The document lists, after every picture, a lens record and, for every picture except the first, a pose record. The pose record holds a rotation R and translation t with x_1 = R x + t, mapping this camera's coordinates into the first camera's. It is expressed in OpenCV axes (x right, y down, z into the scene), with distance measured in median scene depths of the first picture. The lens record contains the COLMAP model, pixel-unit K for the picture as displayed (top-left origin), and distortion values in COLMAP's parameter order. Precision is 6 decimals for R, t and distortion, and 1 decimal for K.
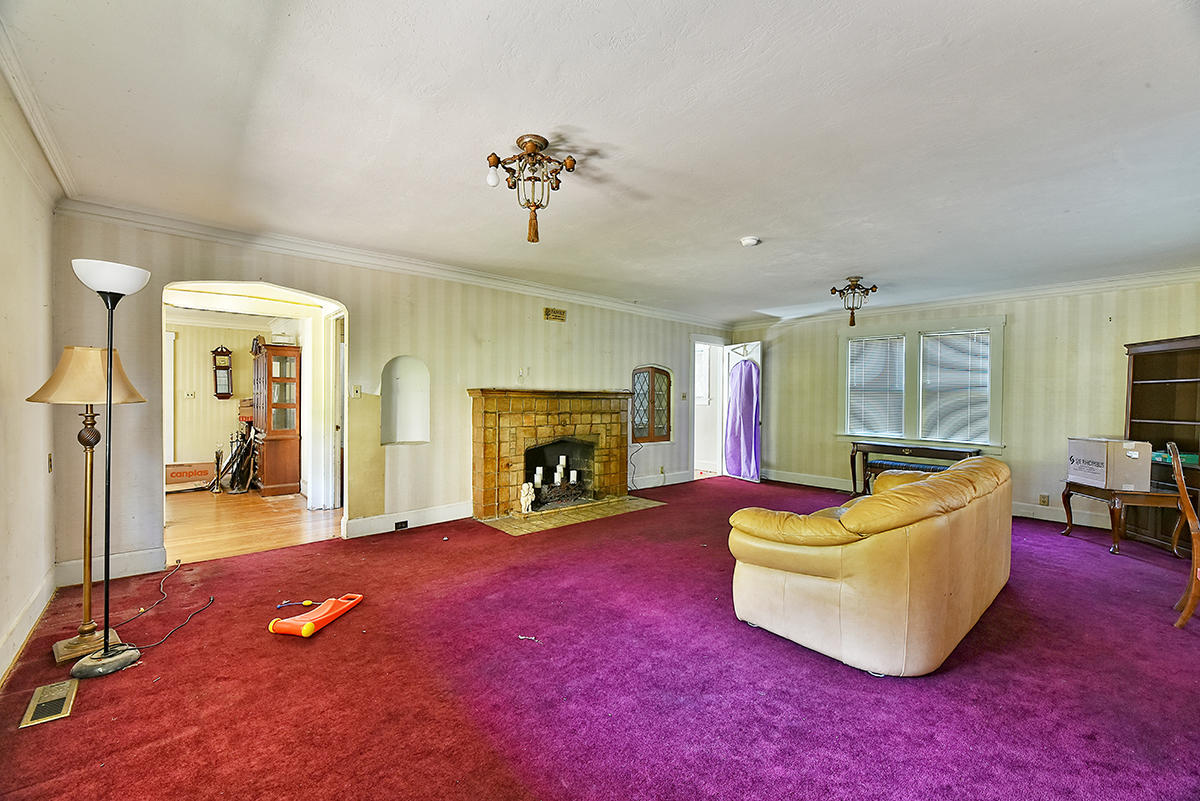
lens RADIAL K [[487.3, 0, 600.9], [0, 487.3, 401.6], [0, 0, 1]] dist [-0.001975, -0.000331]
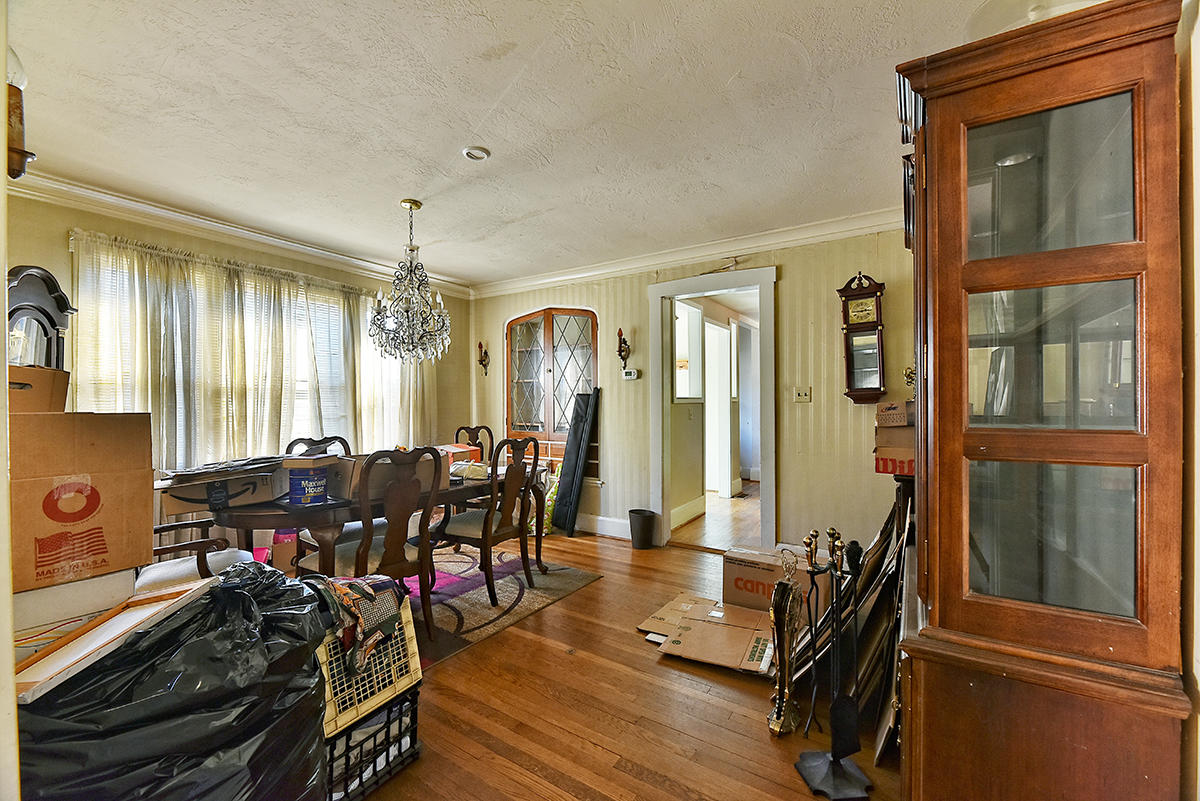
lens RADIAL K [[487.3, 0, 600.4], [0, 487.3, 400.1], [0, 0, 1]] dist [-0.001975, -0.000331]
pose [[0.276426, -0.009092, -0.960992, -0.440552], [0.007766, 0.999944, -0.007226, -0.005553], [0.961004, -0.005465, 0.276481, 0.669894]]
